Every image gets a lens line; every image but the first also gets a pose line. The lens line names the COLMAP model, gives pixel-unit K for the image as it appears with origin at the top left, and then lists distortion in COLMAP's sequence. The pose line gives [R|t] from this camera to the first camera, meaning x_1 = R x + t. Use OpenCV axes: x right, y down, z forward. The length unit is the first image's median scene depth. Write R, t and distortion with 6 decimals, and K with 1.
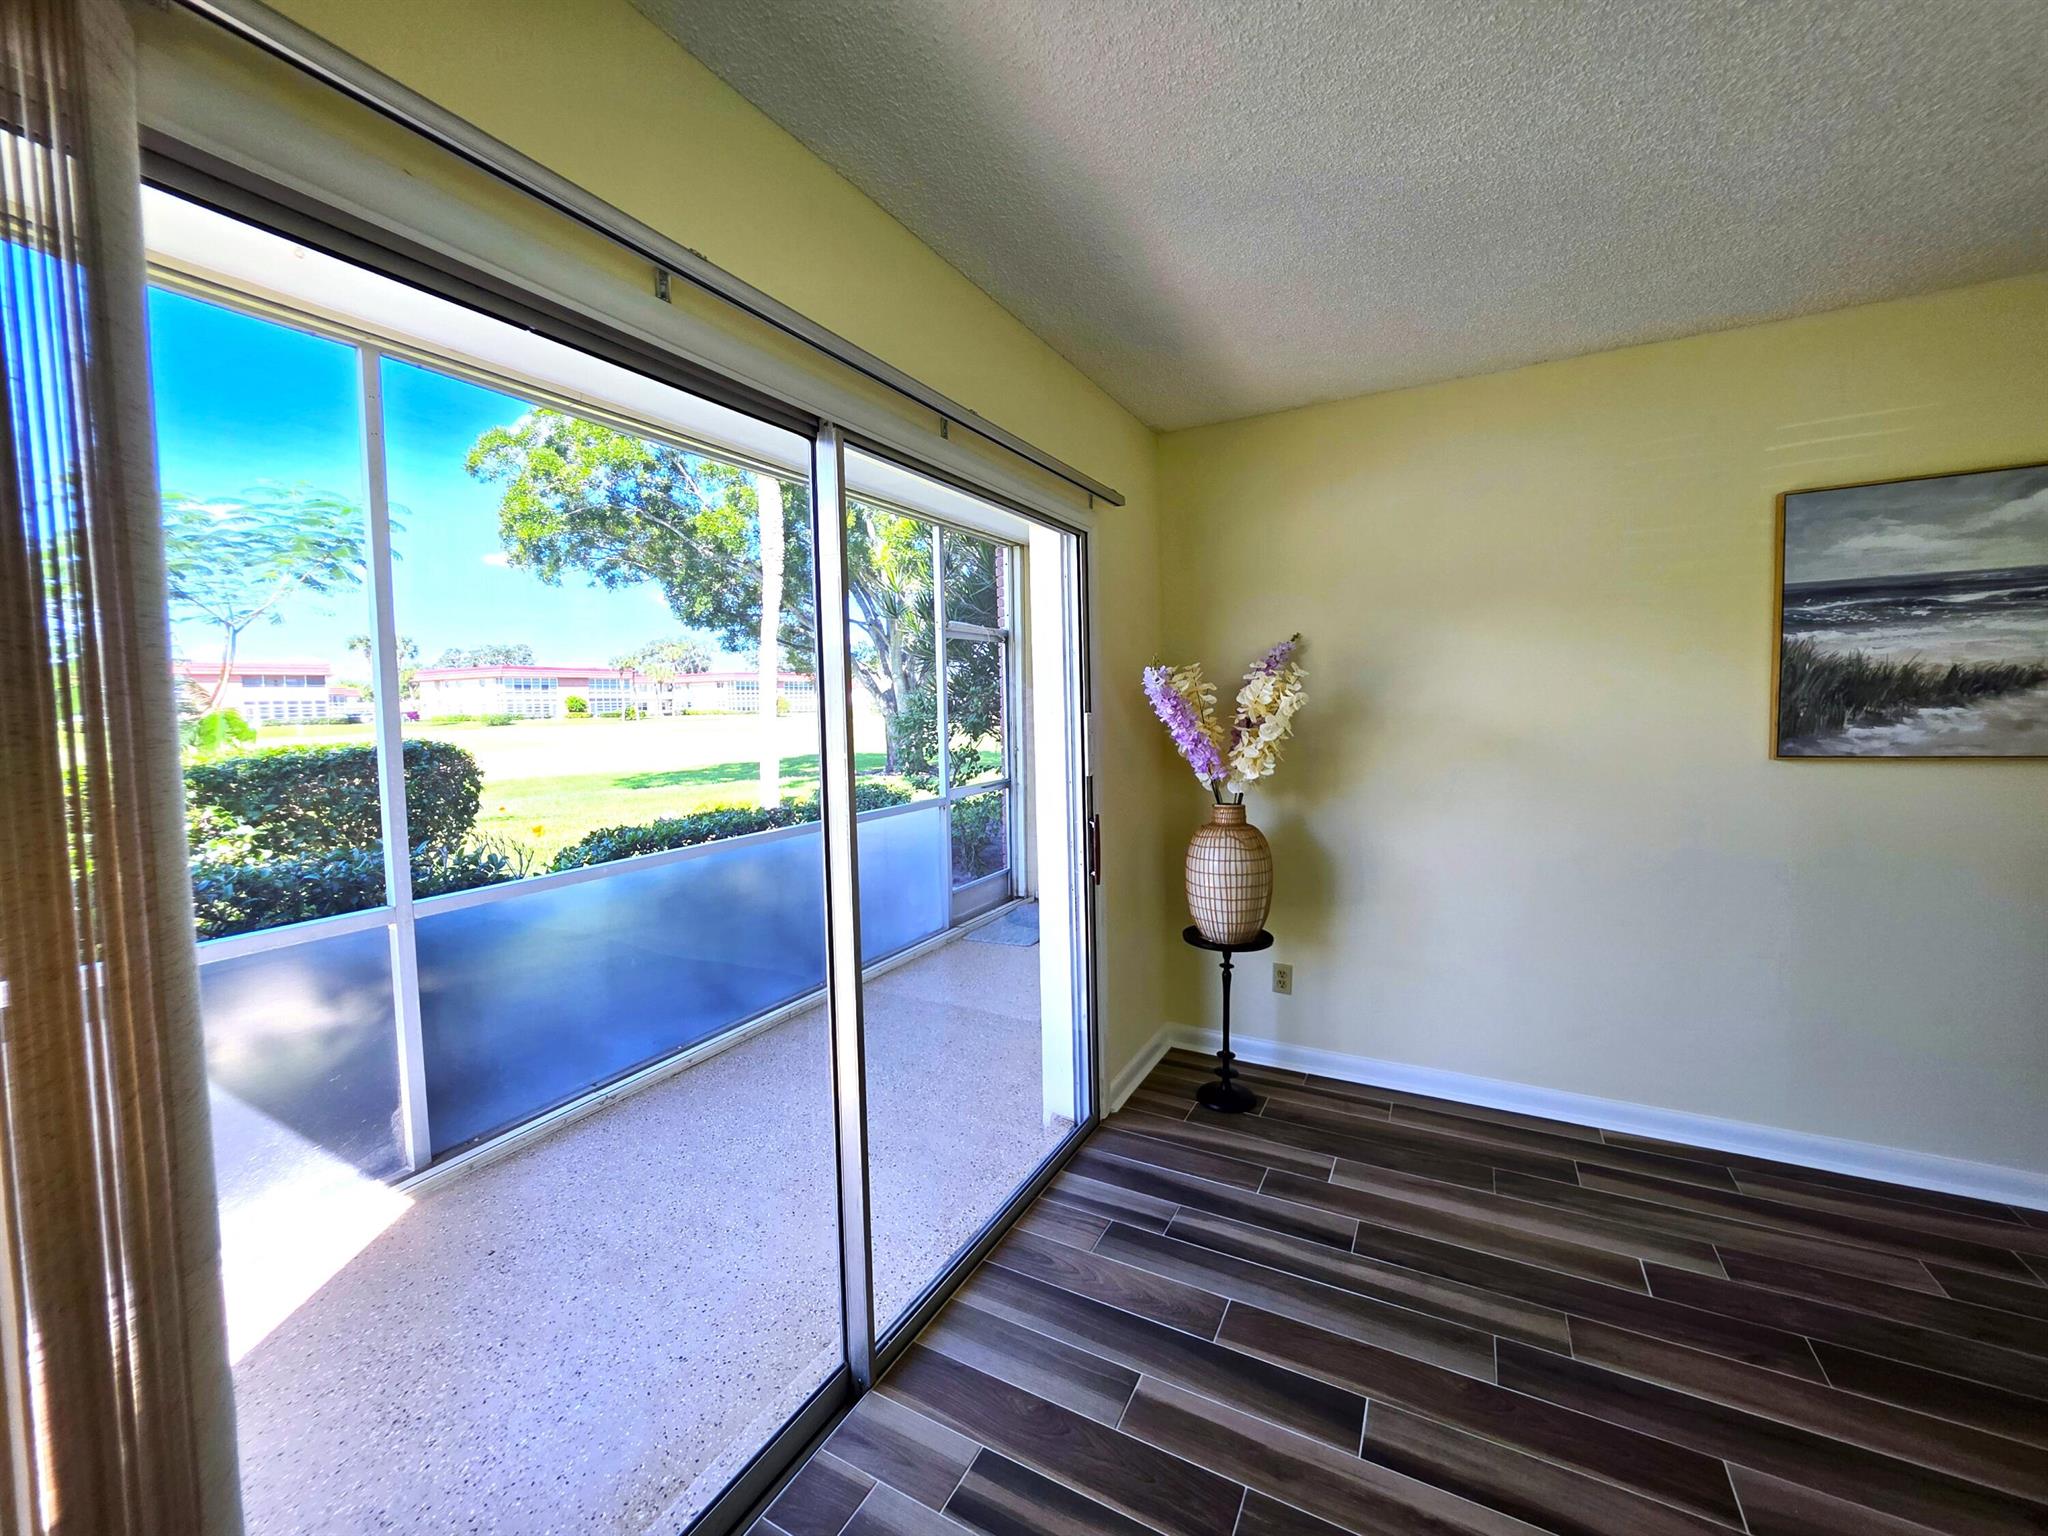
lens RADIAL K [[821.2, 0, 1013.5], [0, 821.2, 752.1], [0, 0, 1]] dist [0.002547, -0.000507]
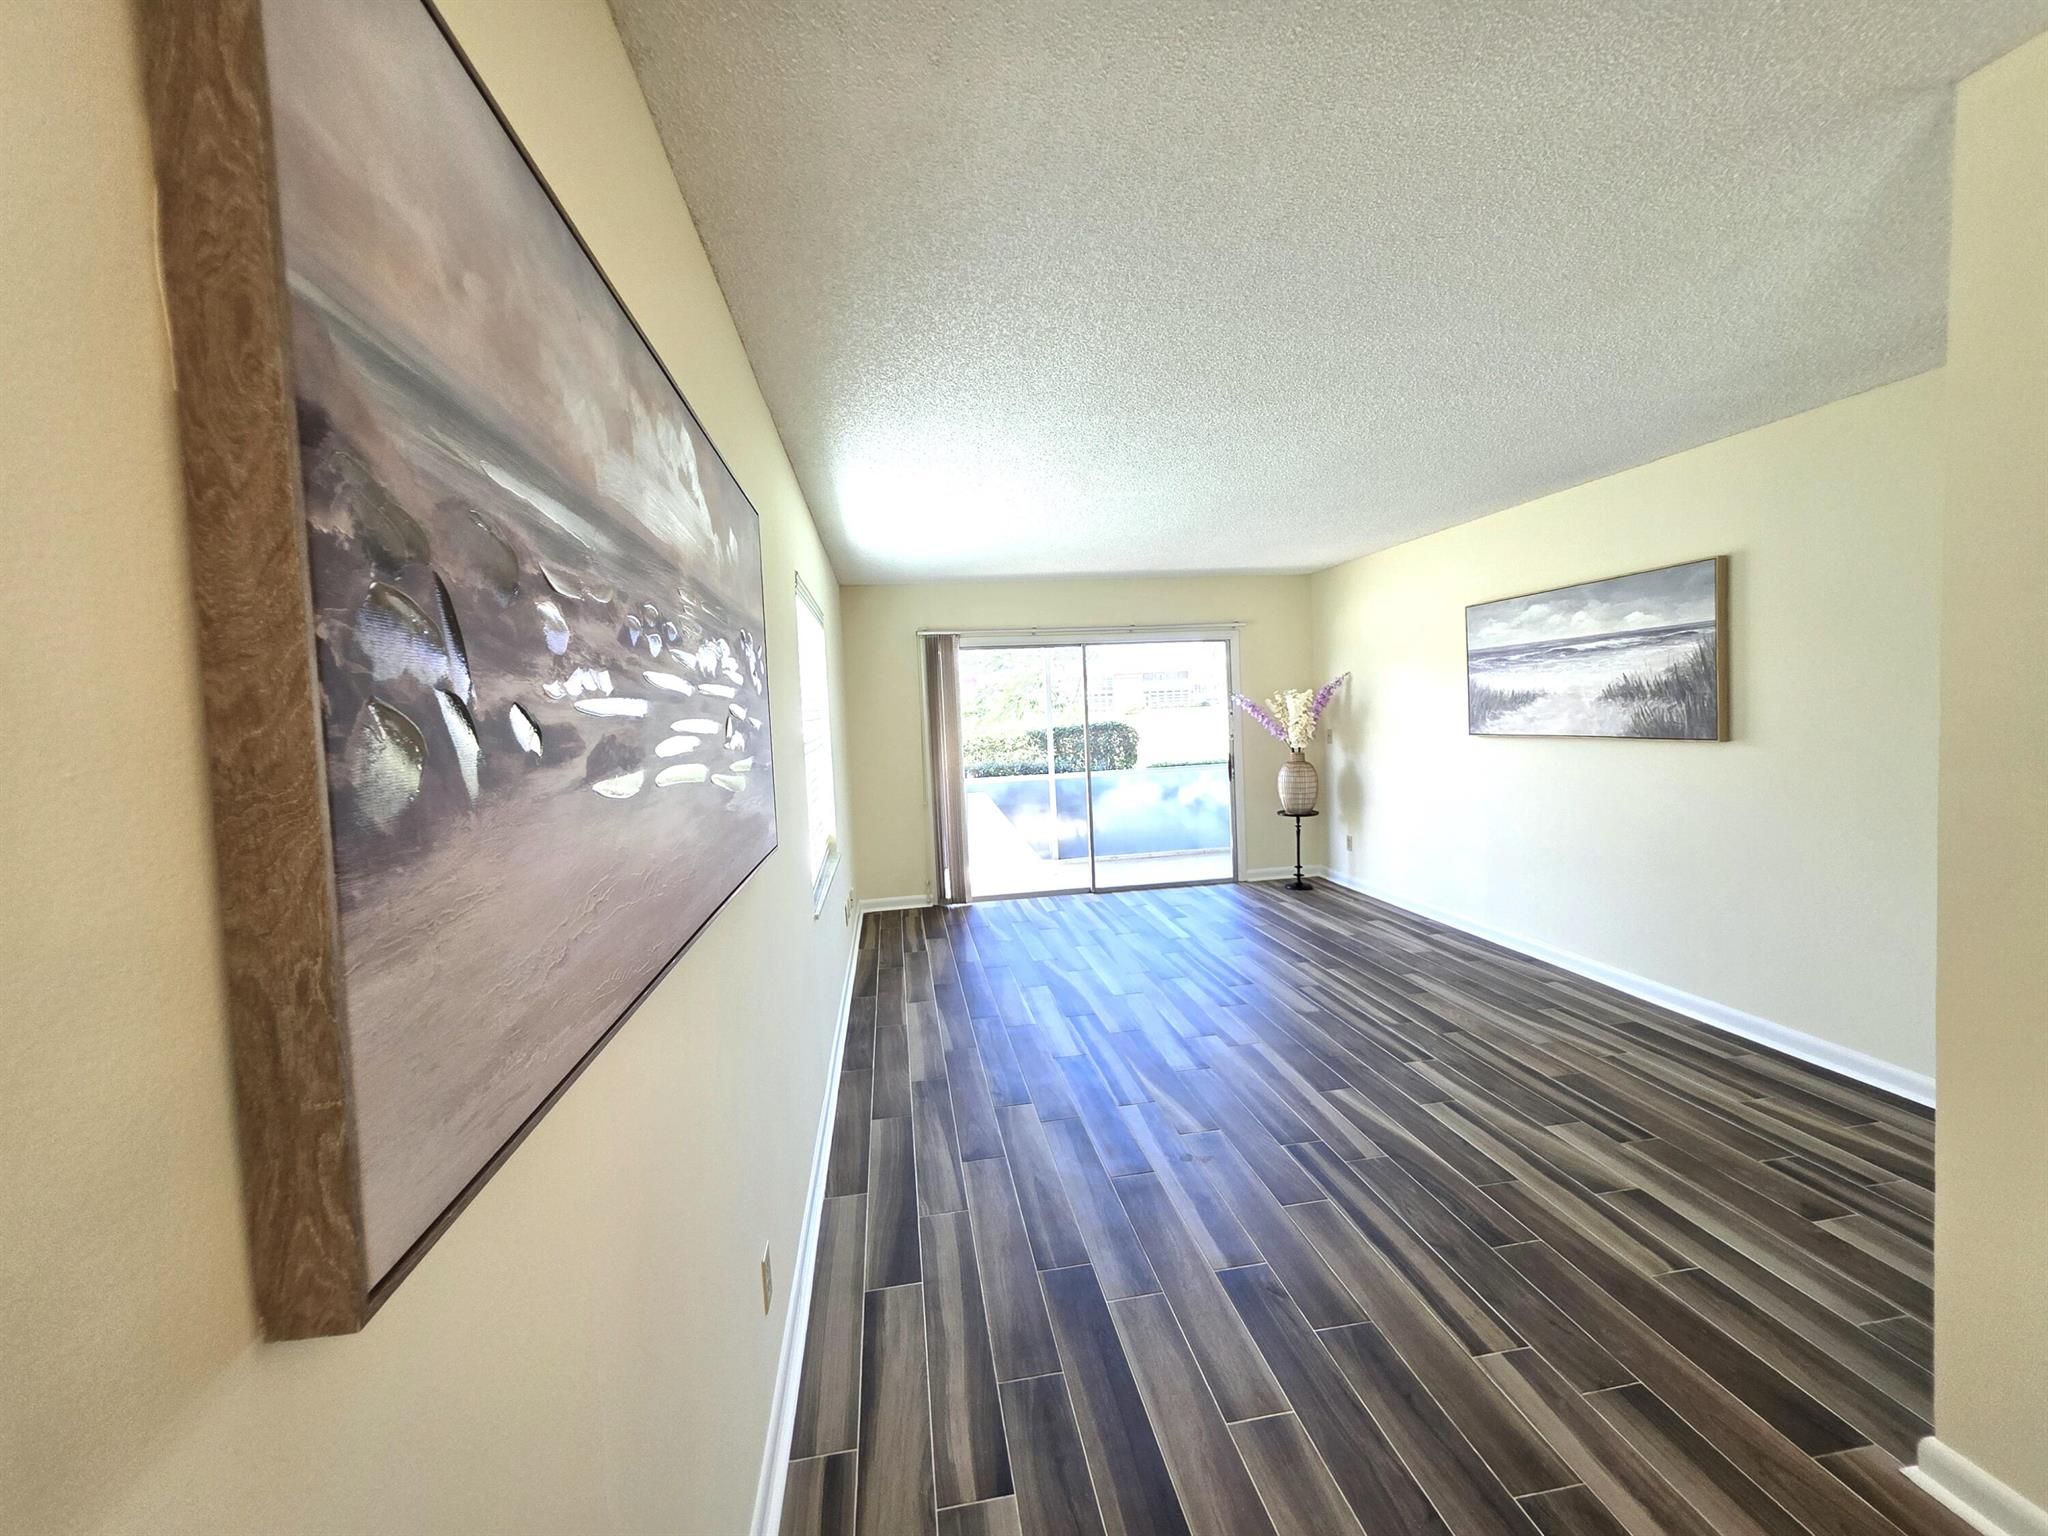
lens RADIAL K [[821.2, 0, 1022.2], [0, 821.2, 749.7], [0, 0, 1]] dist [0.002547, -0.000507]
pose [[0.612428, 0.033430, -0.789819, 1.544223], [-0.014951, 0.999417, 0.030708, -0.001757], [0.790385, -0.006998, 0.612570, -0.937999]]
